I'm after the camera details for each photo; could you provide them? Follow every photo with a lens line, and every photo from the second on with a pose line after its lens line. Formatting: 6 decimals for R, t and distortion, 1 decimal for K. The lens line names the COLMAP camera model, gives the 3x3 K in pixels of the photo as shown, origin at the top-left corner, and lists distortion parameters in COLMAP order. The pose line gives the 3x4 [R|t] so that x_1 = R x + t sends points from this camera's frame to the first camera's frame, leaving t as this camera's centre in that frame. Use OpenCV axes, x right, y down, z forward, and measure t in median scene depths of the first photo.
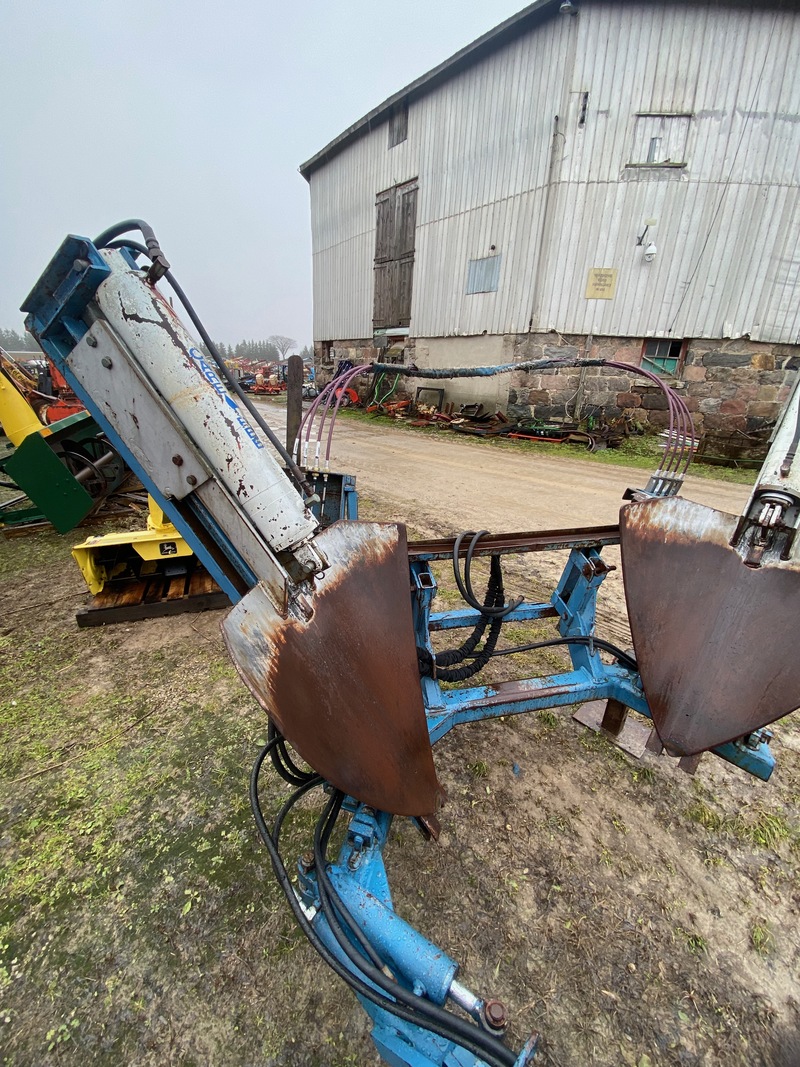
lens RADIAL K [[432.4, 0, 401.4], [0, 432.4, 537.0], [0, 0, 1]] dist [0.005674, -0.013314]
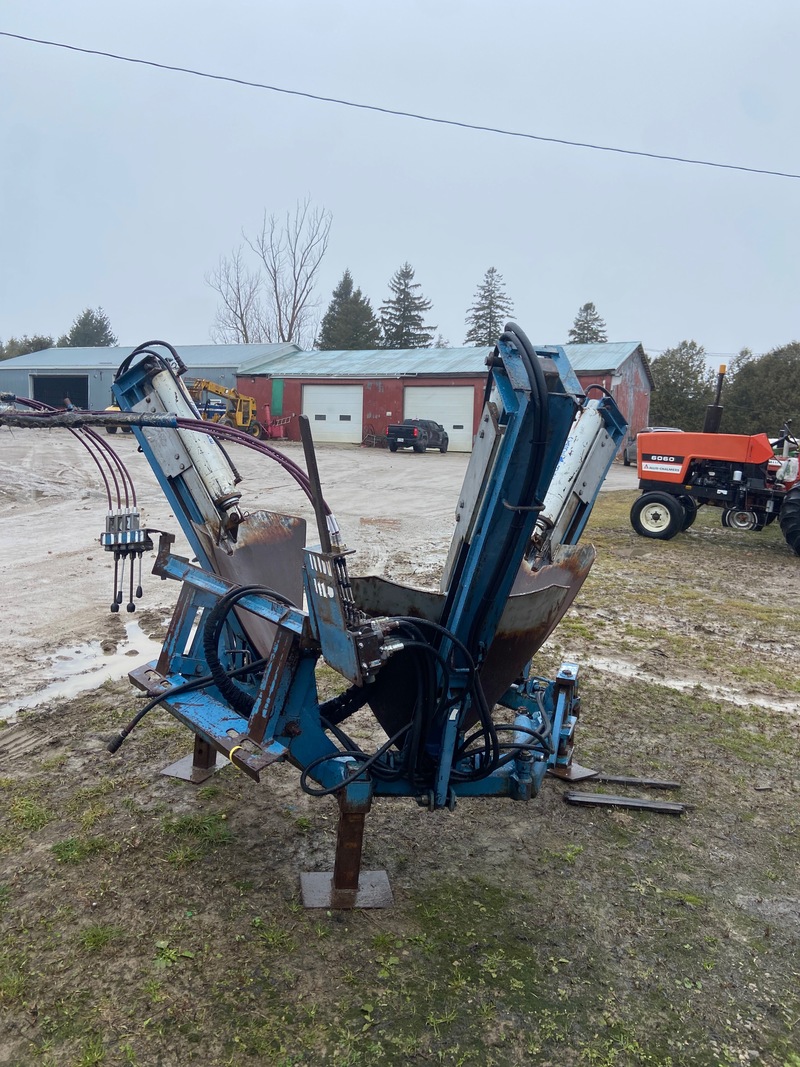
lens RADIAL K [[806.1, 0, 393.0], [0, 806.1, 530.0], [0, 0, 1]] dist [0.088414, -0.085553]
pose [[-0.435163, -0.158622, 0.886269, -0.270099], [0.279228, 0.912046, 0.300339, -0.102630], [-0.855958, 0.378168, -0.352597, 0.239322]]
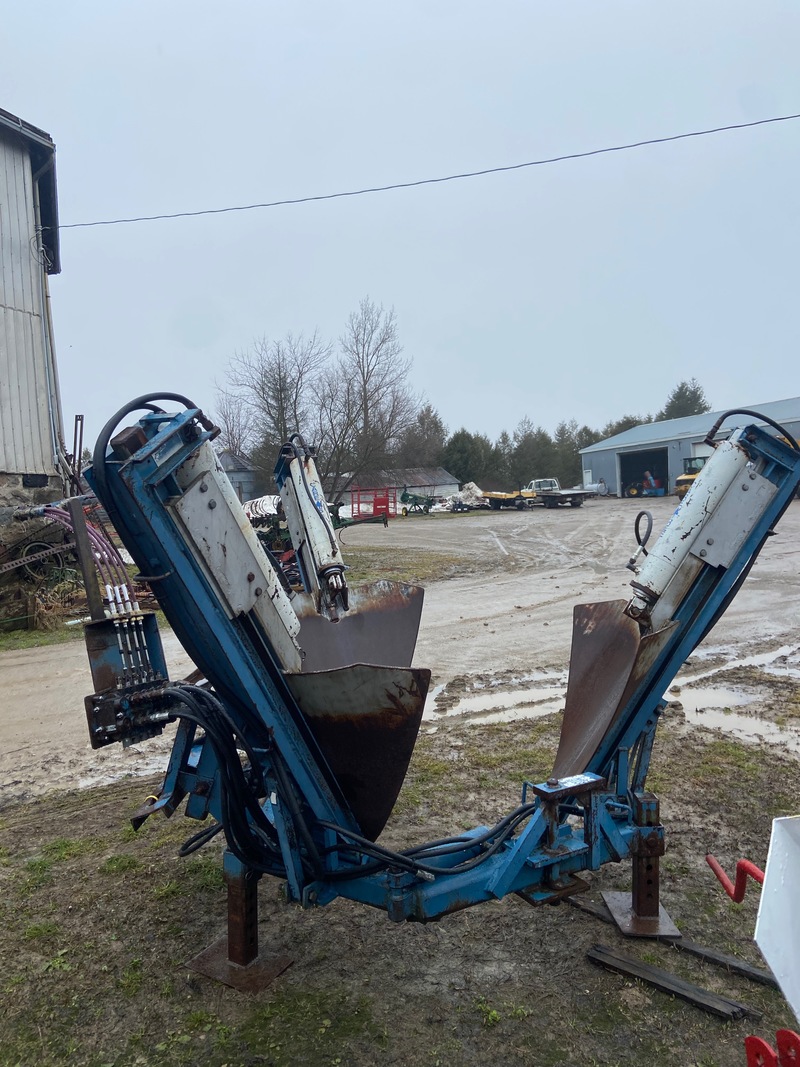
lens RADIAL K [[806.1, 0, 397.6], [0, 806.1, 527.7], [0, 0, 1]] dist [0.088414, -0.085553]
pose [[0.256092, -0.076563, 0.963616, -0.279903], [0.402873, 0.914609, -0.034399, -0.006715], [-0.878698, 0.397024, 0.265069, -0.000692]]
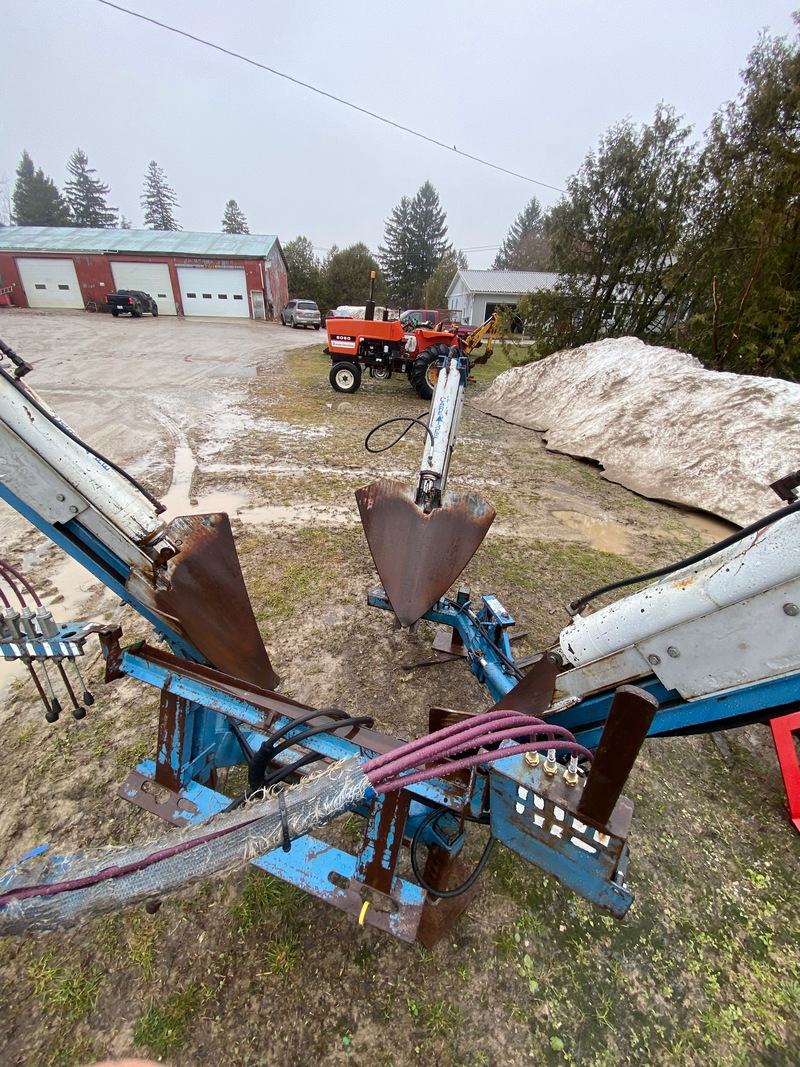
lens RADIAL K [[432.4, 0, 401.2], [0, 432.4, 537.0], [0, 0, 1]] dist [0.005674, -0.013314]
pose [[-0.840653, -0.316831, 0.439227, -0.032525], [0.125279, 0.675257, 0.726865, -0.135141], [-0.526884, 0.666068, -0.527965, 0.201543]]
